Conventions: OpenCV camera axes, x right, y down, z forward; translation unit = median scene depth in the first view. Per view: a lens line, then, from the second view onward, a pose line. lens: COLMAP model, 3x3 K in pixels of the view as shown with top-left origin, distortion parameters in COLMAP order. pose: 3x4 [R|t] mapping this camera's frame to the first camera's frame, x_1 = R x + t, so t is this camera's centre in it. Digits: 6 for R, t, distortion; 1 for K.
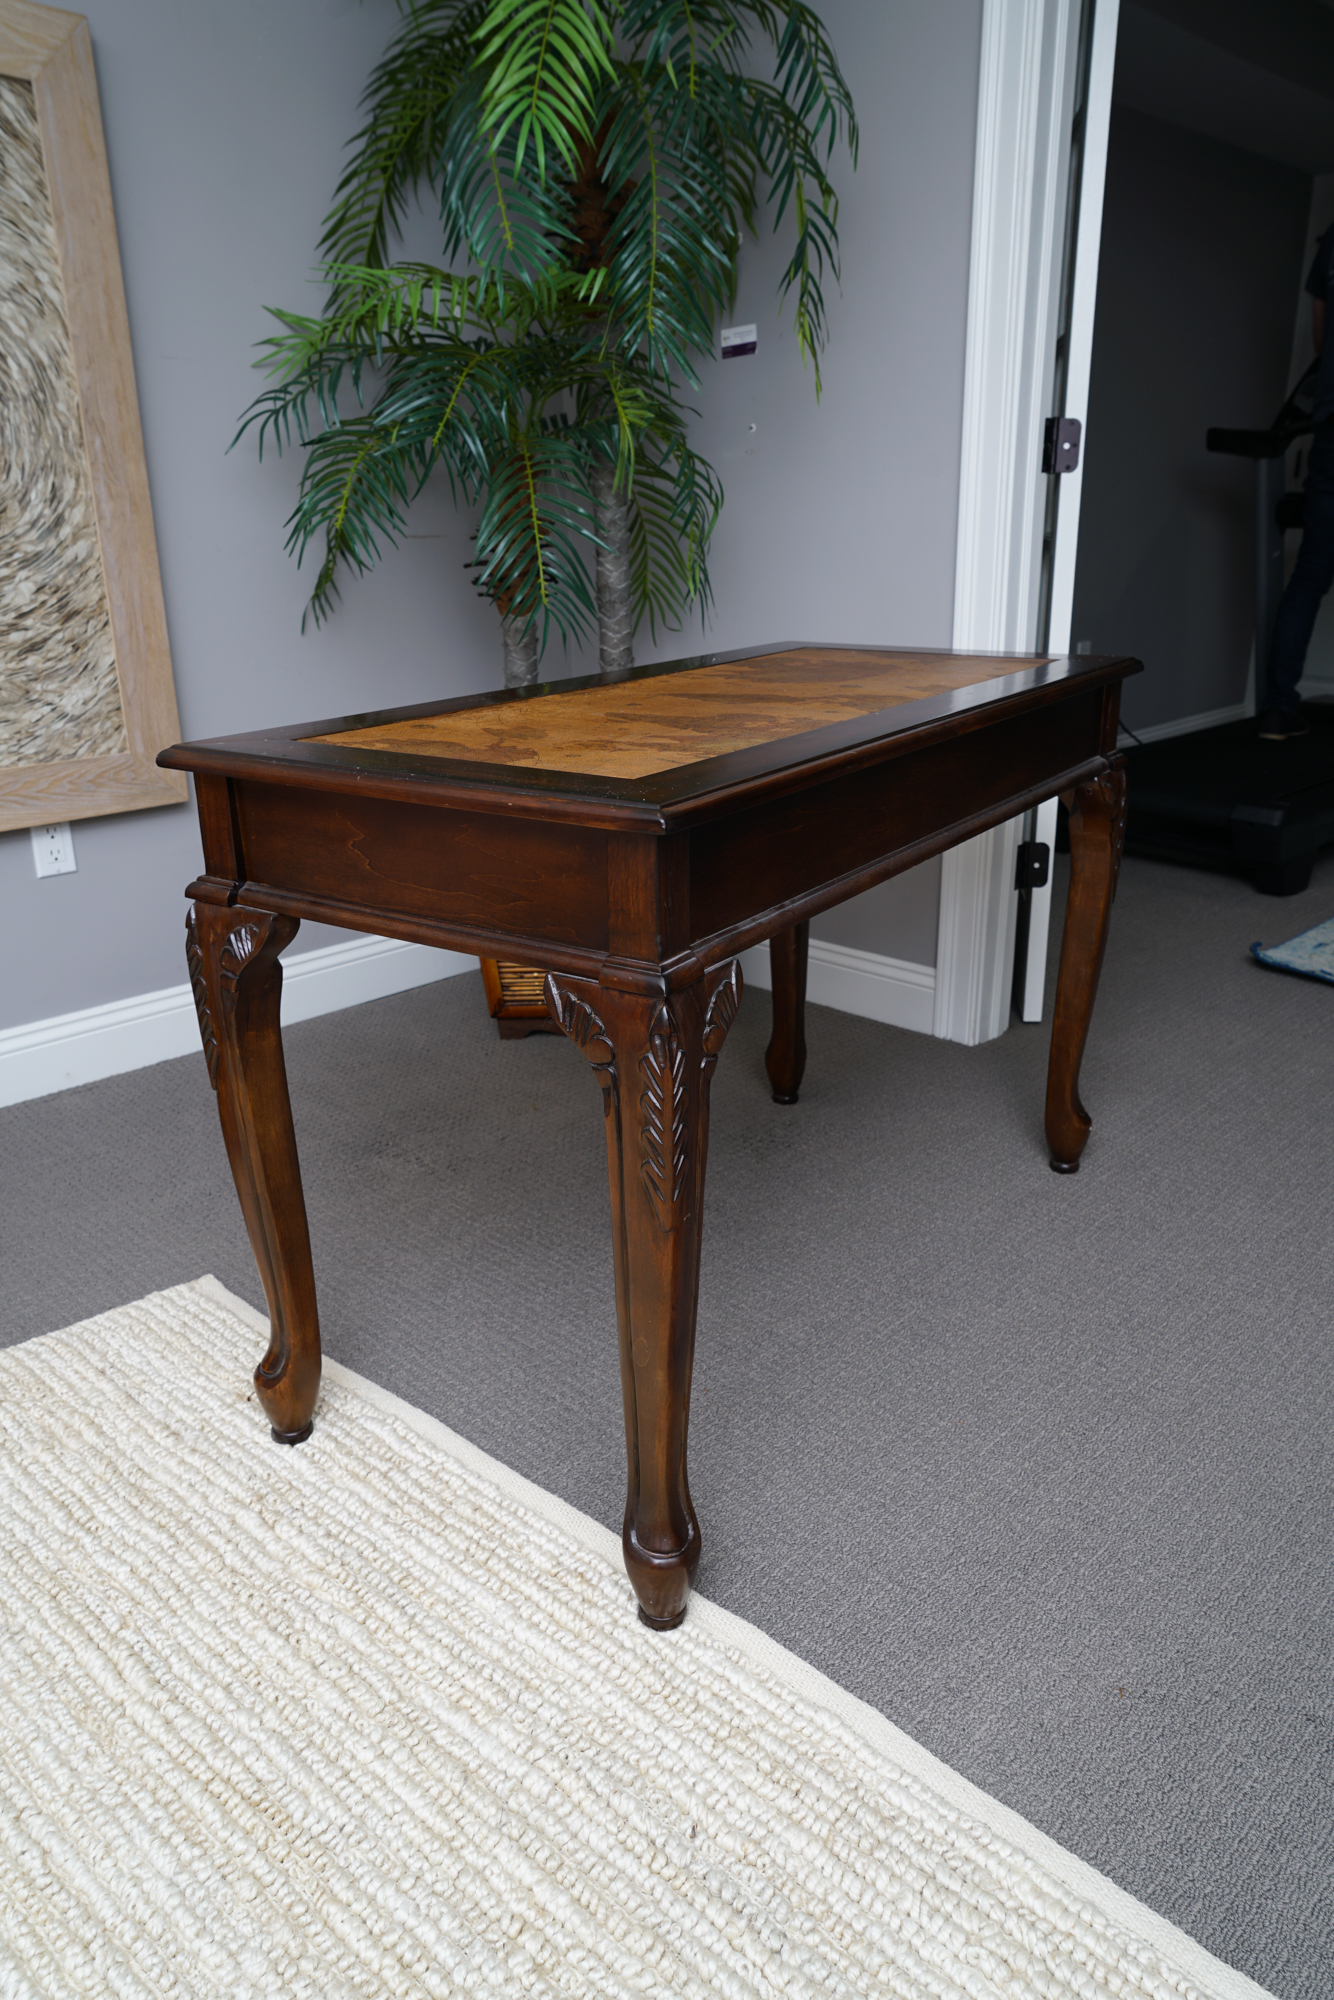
lens RADIAL K [[1438.4, 0, 647.2], [0, 1438.4, 1034.5], [0, 0, 1]] dist [-0.006438, 0.020094]
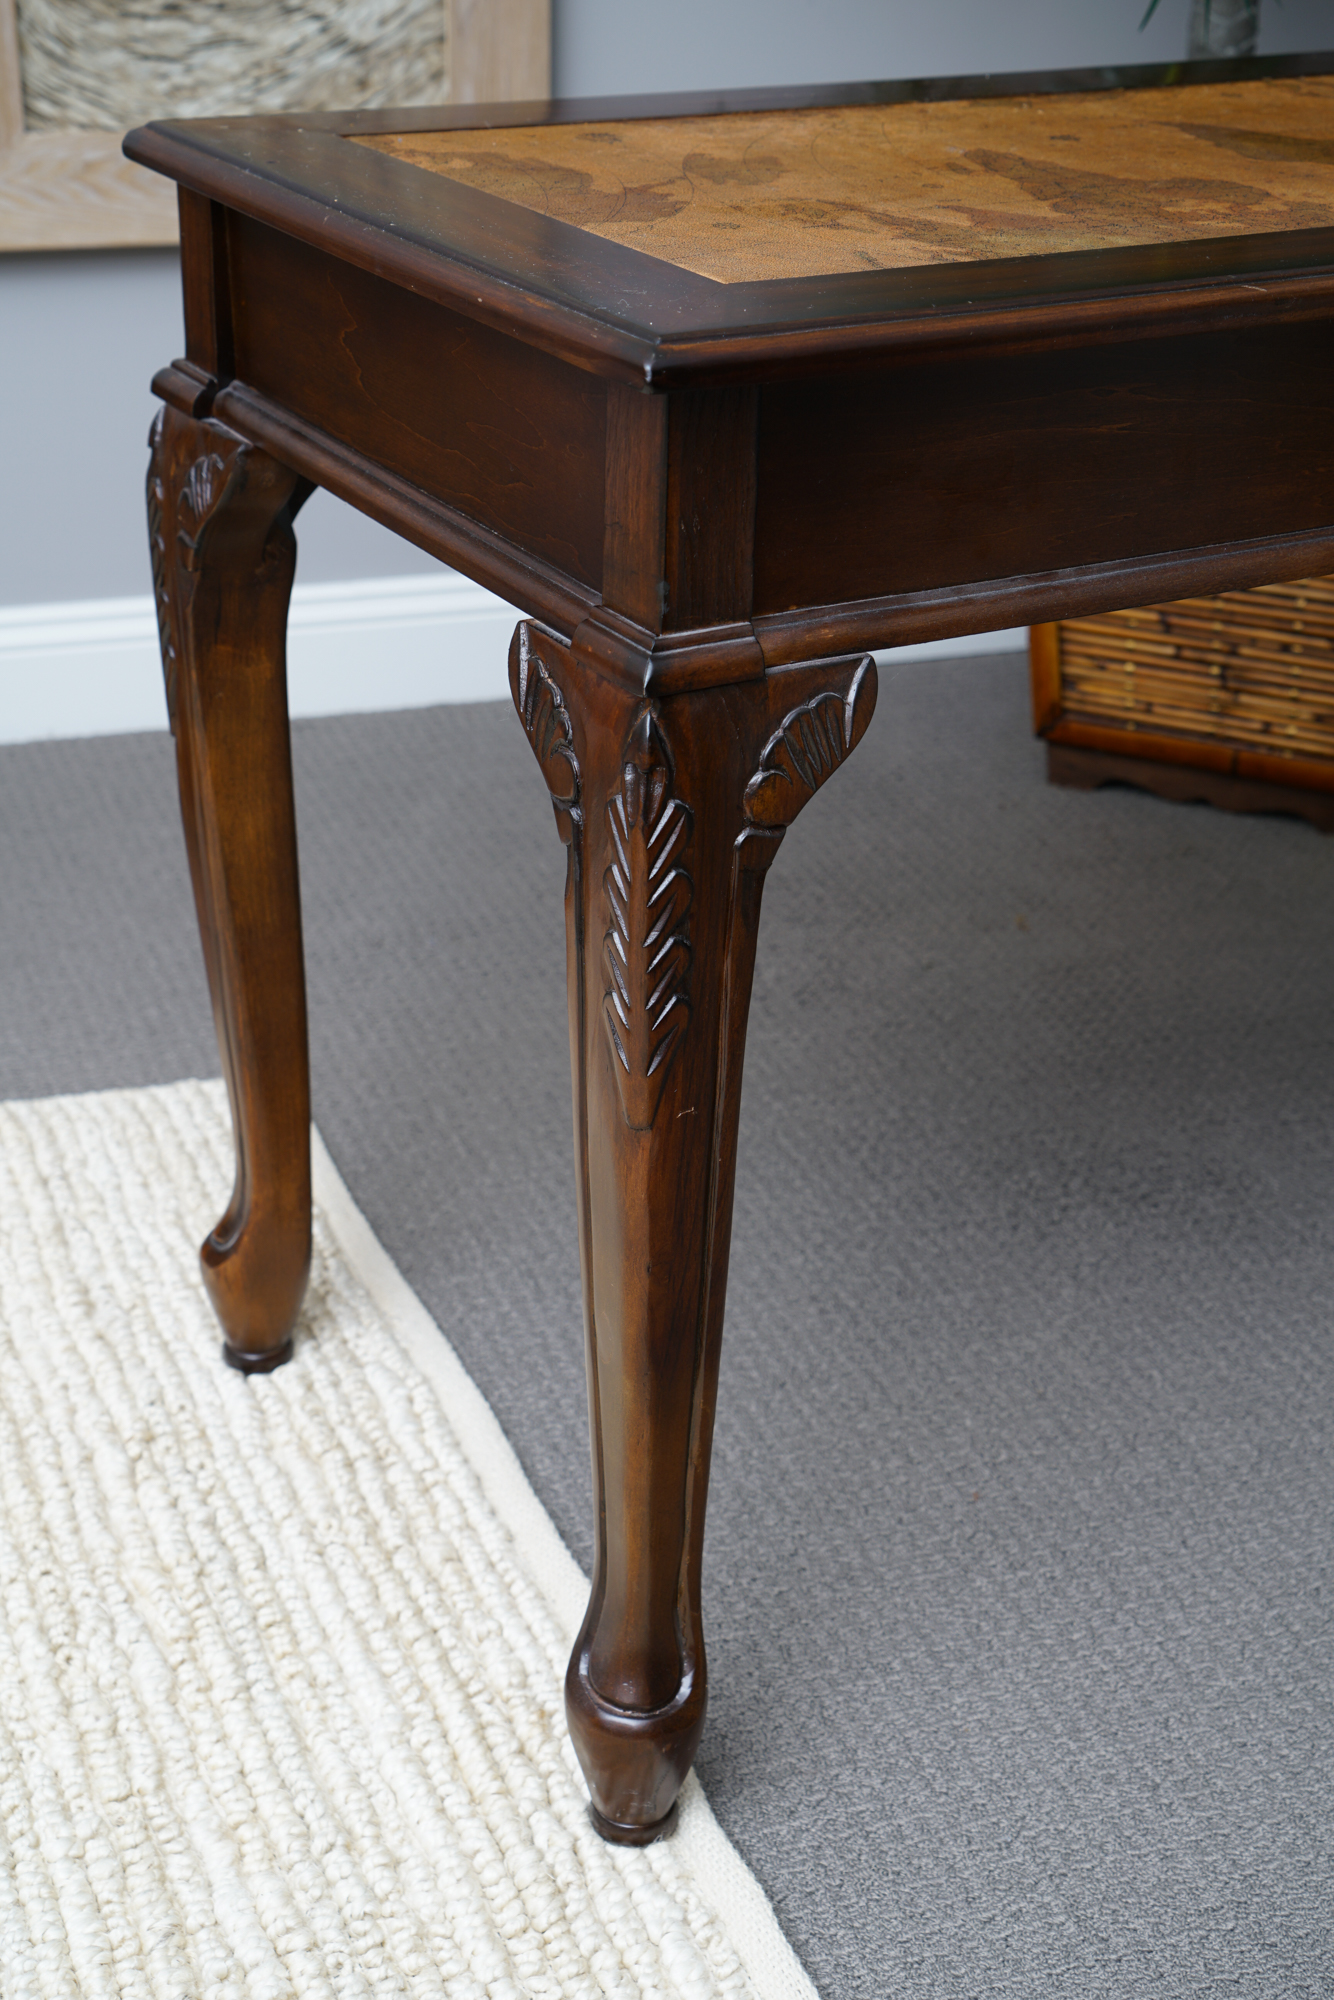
lens RADIAL K [[2990.5, 0, 643.0], [0, 2990.5, 1064.4], [0, 0, 1]] dist [0.007426, 0.000000]
pose [[0.895887, 0.229291, -0.380542, 0.324328], [-0.190131, 0.972003, 0.138057, -0.031772], [0.401544, -0.051331, 0.914400, -0.028539]]
